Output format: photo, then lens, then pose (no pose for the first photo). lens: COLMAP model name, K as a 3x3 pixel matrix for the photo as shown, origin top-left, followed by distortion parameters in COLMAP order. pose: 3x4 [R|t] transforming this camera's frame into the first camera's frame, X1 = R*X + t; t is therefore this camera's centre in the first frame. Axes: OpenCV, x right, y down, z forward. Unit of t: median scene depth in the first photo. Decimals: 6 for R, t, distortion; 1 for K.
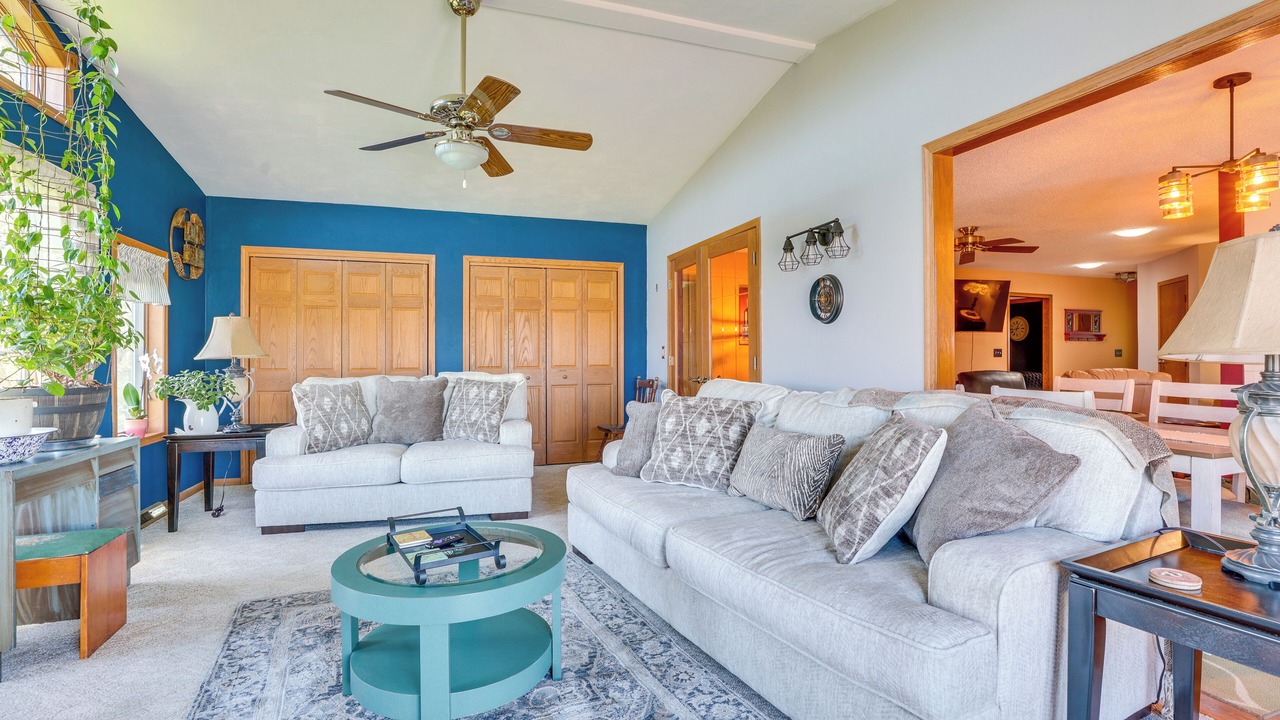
lens RADIAL K [[591.7, 0, 642.2], [0, 591.7, 355.2], [0, 0, 1]] dist [-0.036302, 0.011643]
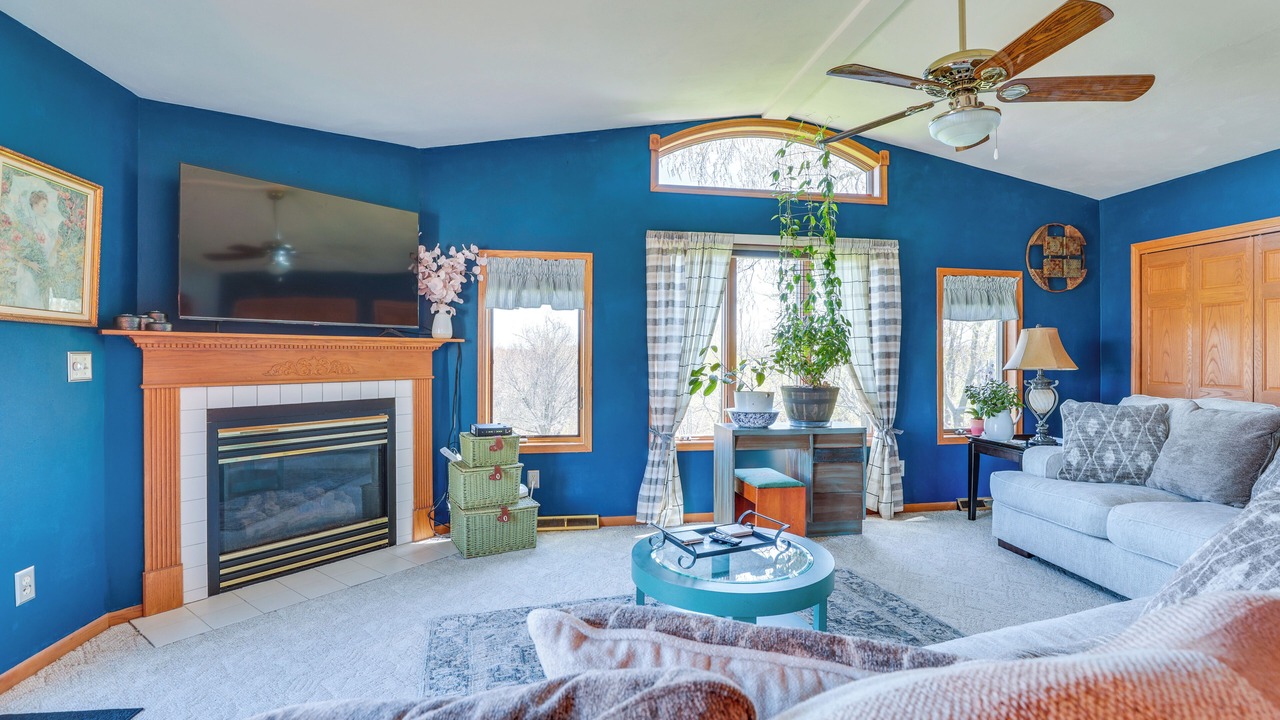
lens RADIAL K [[591.7, 0, 642.2], [0, 591.7, 355.2], [0, 0, 1]] dist [-0.036302, 0.011643]
pose [[-0.181314, 0.003146, -0.983420, 0.320735], [0.000162, 0.999995, 0.003169, -0.018179], [0.983425, 0.000416, -0.181313, 0.399038]]
